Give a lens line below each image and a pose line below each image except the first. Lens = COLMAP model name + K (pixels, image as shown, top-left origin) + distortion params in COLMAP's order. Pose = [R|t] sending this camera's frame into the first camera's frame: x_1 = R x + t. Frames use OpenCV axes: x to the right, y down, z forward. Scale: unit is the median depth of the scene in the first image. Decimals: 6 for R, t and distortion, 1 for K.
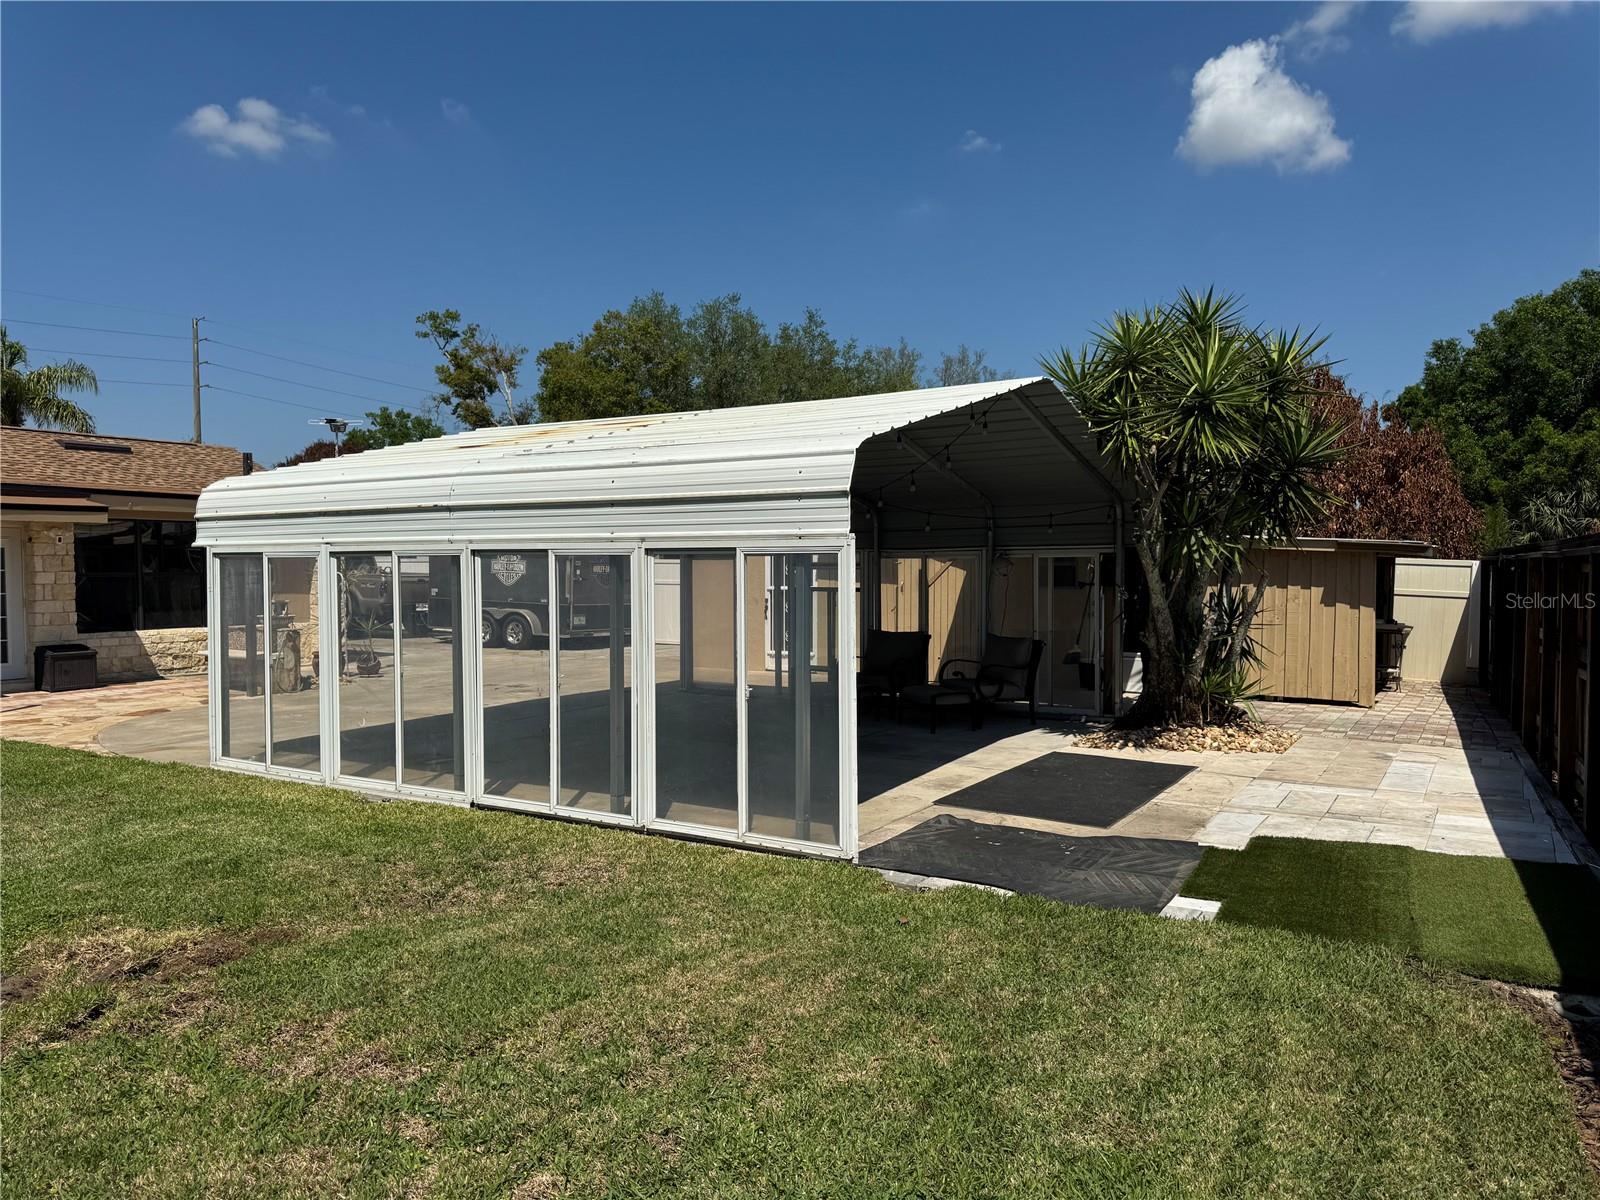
lens RADIAL K [[1129.3, 0, 804.0], [0, 1129.3, 602.3], [0, 0, 1]] dist [0.069901, -0.073863]
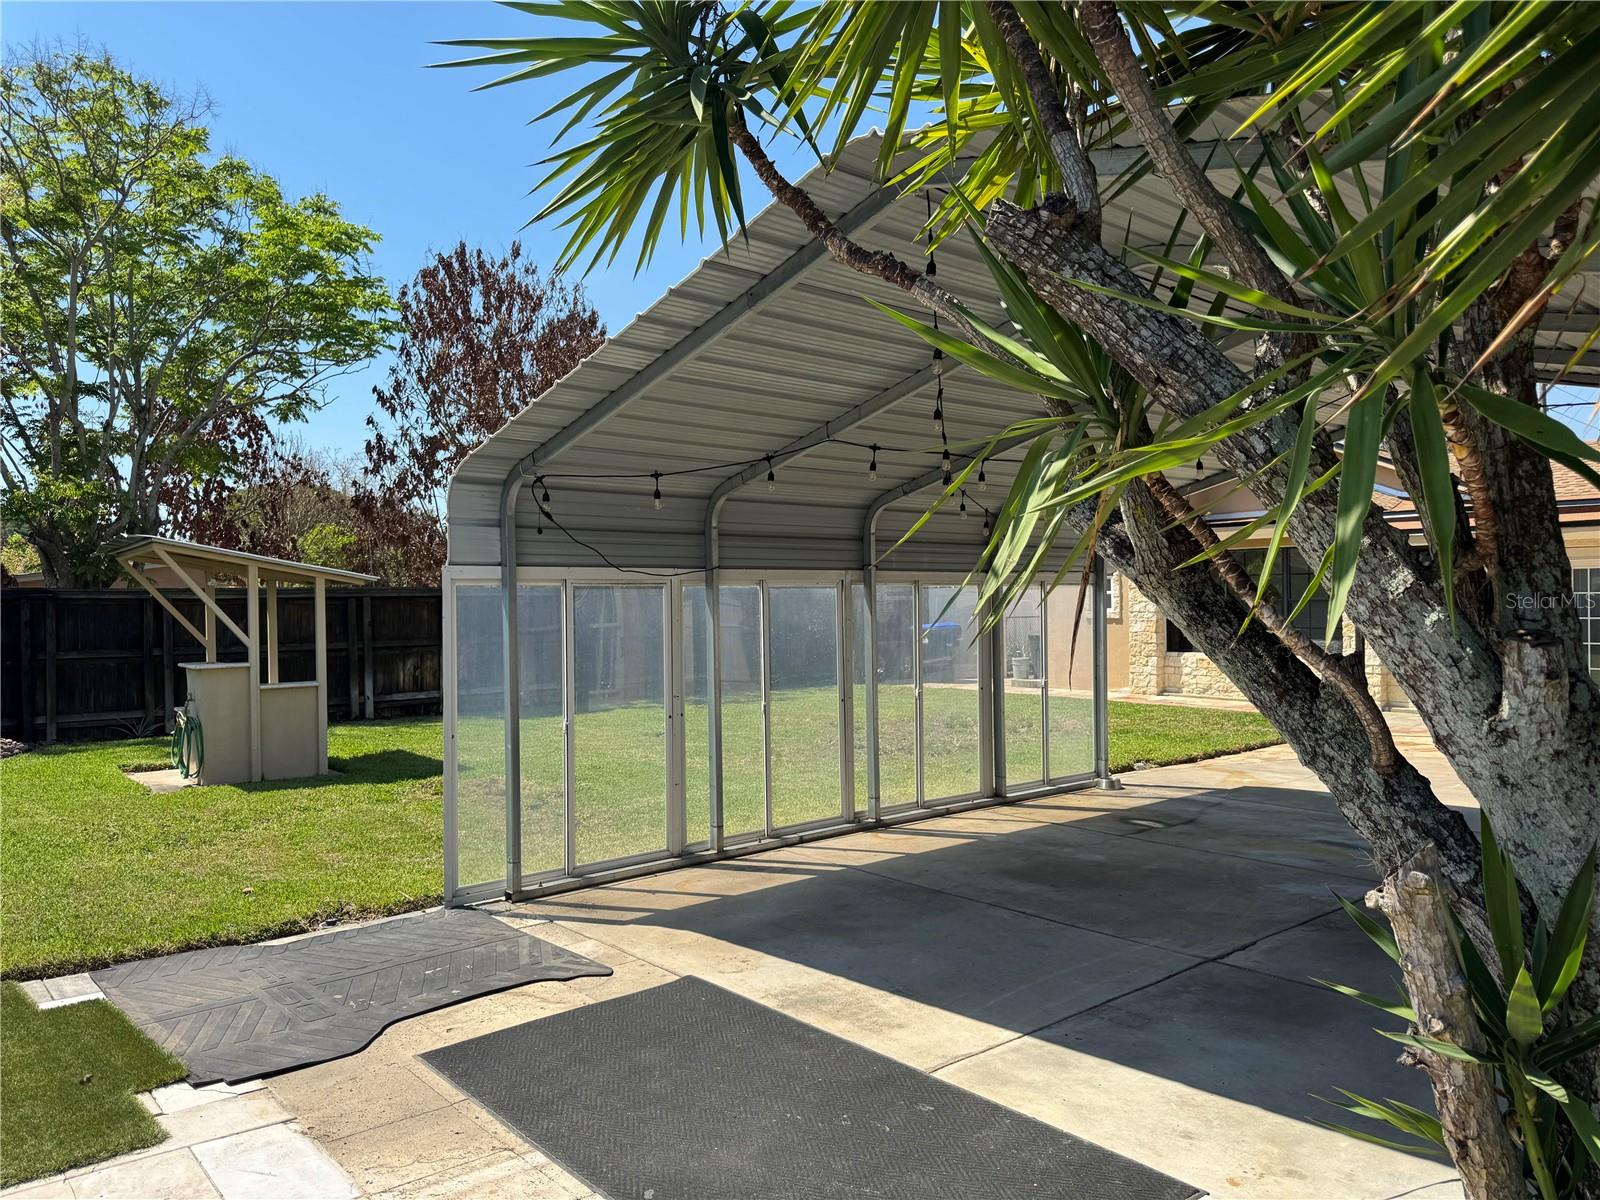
lens RADIAL K [[1146.1, 0, 783.7], [0, 1146.1, 605.3], [0, 0, 1]] dist [0.023098, -0.025884]
pose [[-0.316740, 0.010802, -0.948451, 0.865565], [-0.018411, 0.999677, 0.017533, -0.049217], [0.948334, 0.023016, -0.316439, 1.548703]]
